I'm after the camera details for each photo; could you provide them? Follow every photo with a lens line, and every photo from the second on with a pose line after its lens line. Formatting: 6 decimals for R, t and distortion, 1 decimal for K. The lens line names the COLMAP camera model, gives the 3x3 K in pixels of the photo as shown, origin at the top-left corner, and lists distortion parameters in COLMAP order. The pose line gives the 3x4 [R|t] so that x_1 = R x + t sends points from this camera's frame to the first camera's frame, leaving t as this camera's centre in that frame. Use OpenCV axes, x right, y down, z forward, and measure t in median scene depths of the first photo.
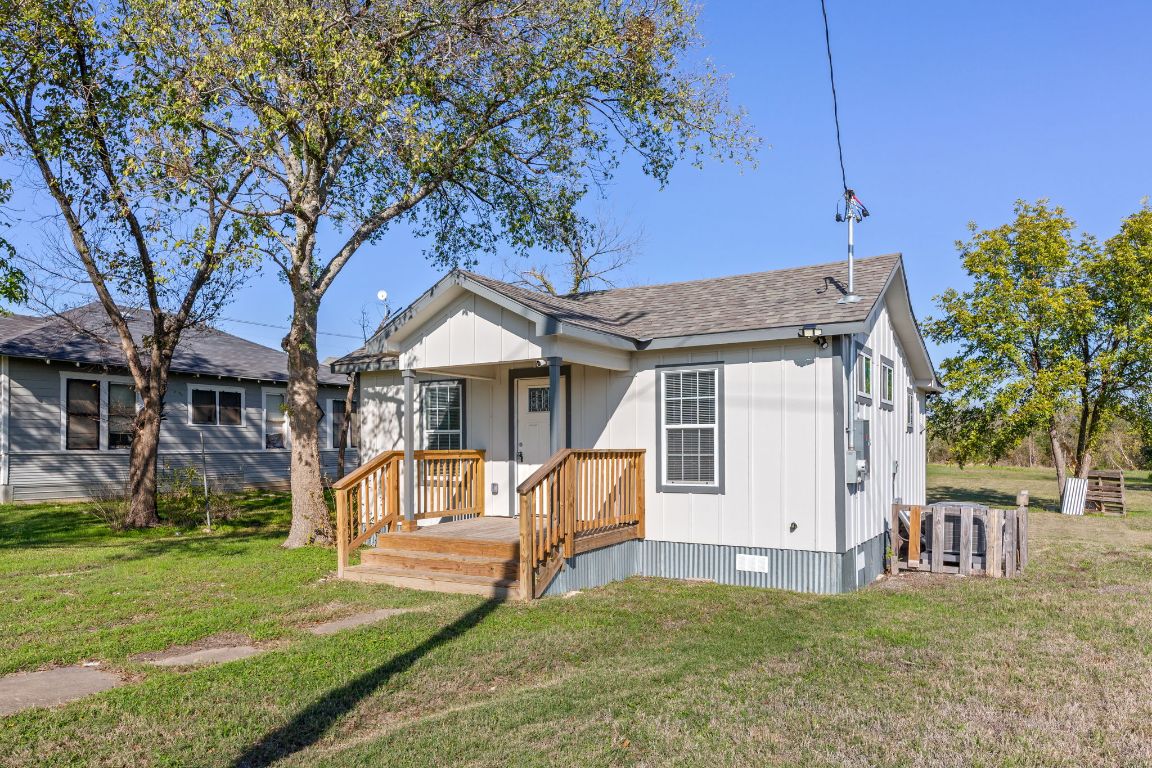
lens RADIAL K [[727.5, 0, 576.6], [0, 727.5, 448.5], [0, 0, 1]] dist [-0.001313, -0.000393]
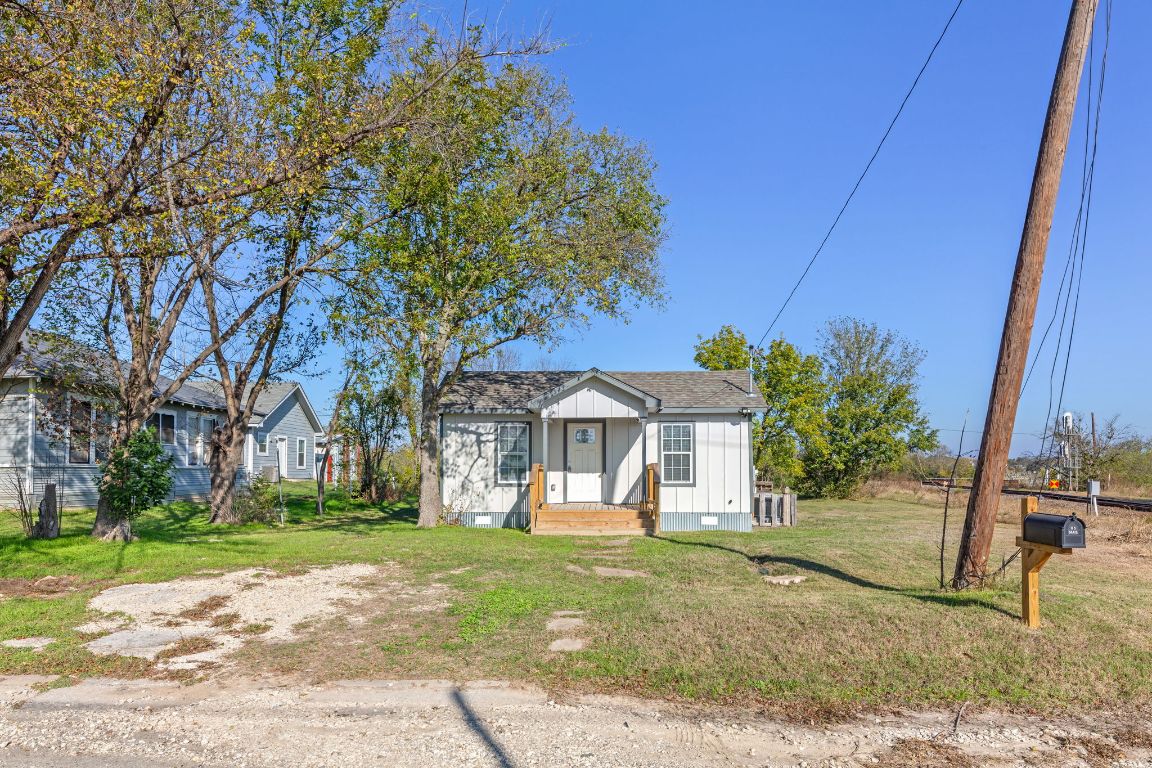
lens RADIAL K [[727.5, 0, 576.6], [0, 727.5, 448.5], [0, 0, 1]] dist [-0.001313, -0.000393]
pose [[0.870258, 0.017485, 0.492286, -1.010363], [-0.000287, 0.999388, -0.034989, 0.025150], [-0.492596, 0.030309, 0.869730, -0.550888]]
